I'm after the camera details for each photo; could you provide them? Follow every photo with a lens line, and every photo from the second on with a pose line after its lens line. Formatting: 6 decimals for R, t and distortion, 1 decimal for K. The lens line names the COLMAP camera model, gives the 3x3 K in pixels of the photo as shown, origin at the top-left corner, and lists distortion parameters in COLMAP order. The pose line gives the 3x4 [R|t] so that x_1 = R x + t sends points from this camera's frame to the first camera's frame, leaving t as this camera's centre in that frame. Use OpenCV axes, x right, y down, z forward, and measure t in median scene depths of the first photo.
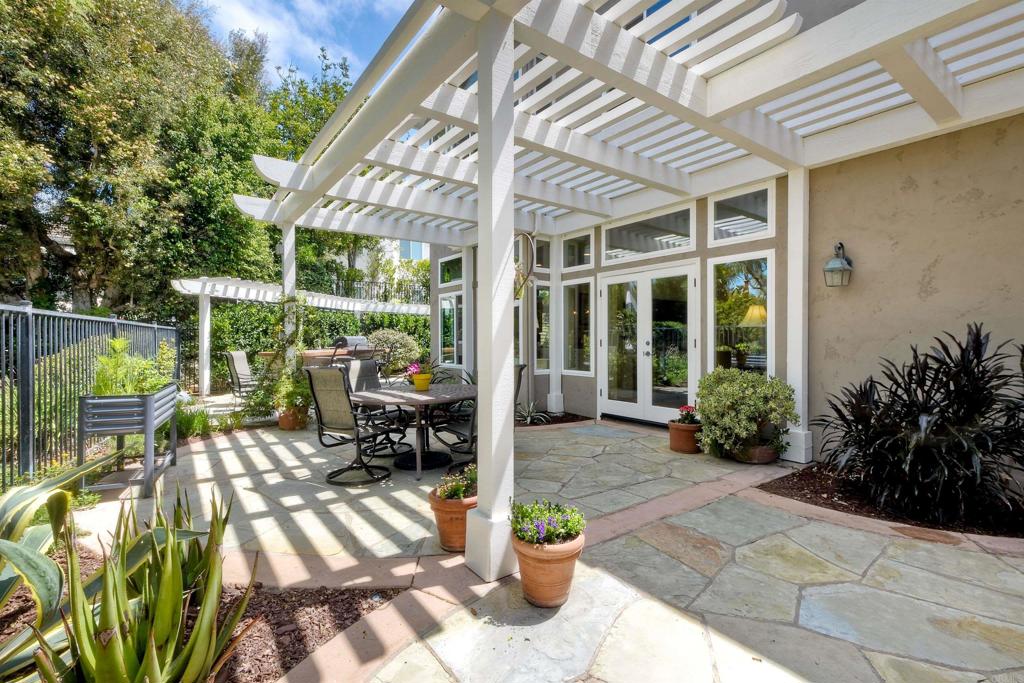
lens RADIAL K [[460.0, 0, 513.3], [0, 460.0, 343.2], [0, 0, 1]] dist [0.012126, -0.000407]
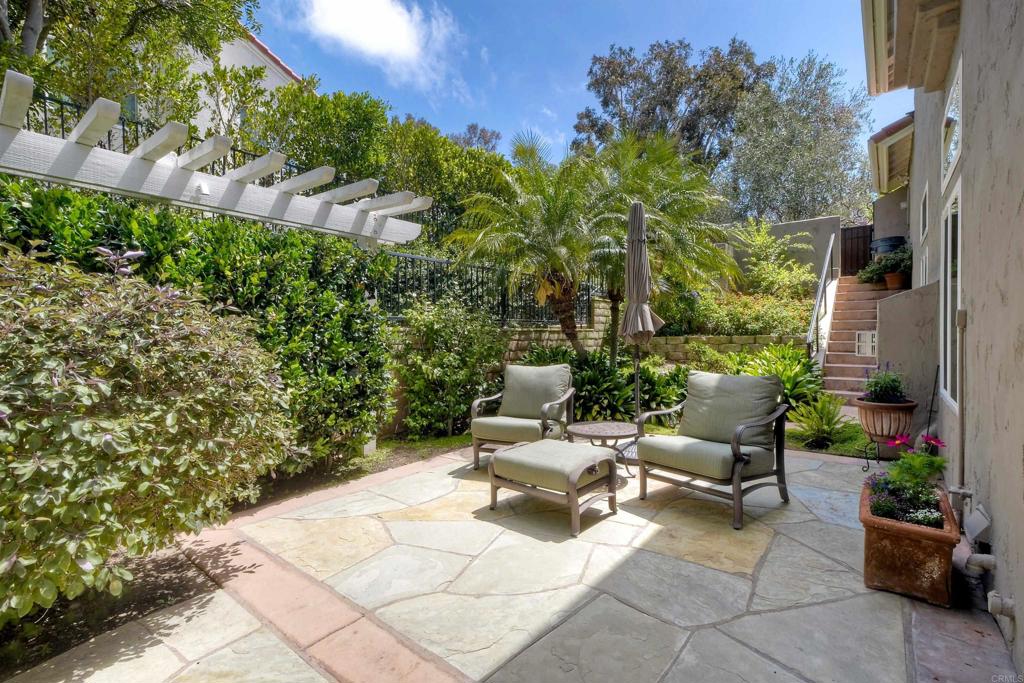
lens RADIAL K [[460.0, 0, 511.8], [0, 460.0, 340.7], [0, 0, 1]] dist [0.012126, -0.000407]
pose [[0.968423, -0.016285, 0.248779, -0.171080], [0.014766, 0.999859, 0.007971, -0.005456], [-0.248874, -0.004046, 0.968528, 0.830839]]
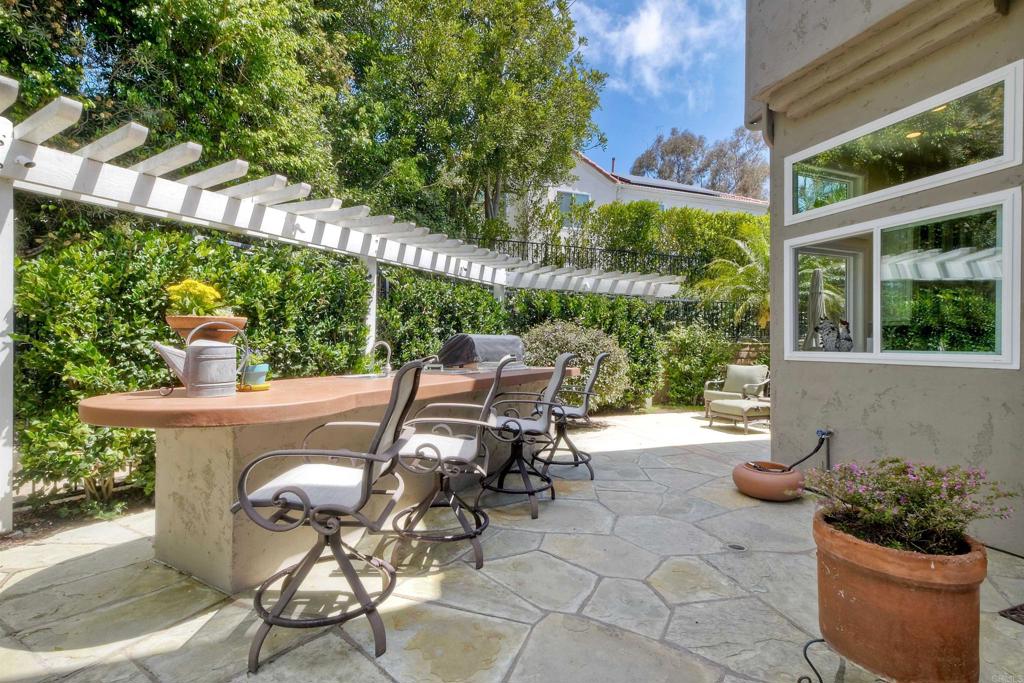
lens RADIAL K [[460.0, 0, 512.4], [0, 460.0, 344.5], [0, 0, 1]] dist [0.012126, -0.000407]
pose [[0.959267, 0.008309, -0.282379, -0.188657], [-0.010759, 0.999917, -0.007128, -0.003634], [0.282297, 0.009875, 0.959276, 0.539918]]
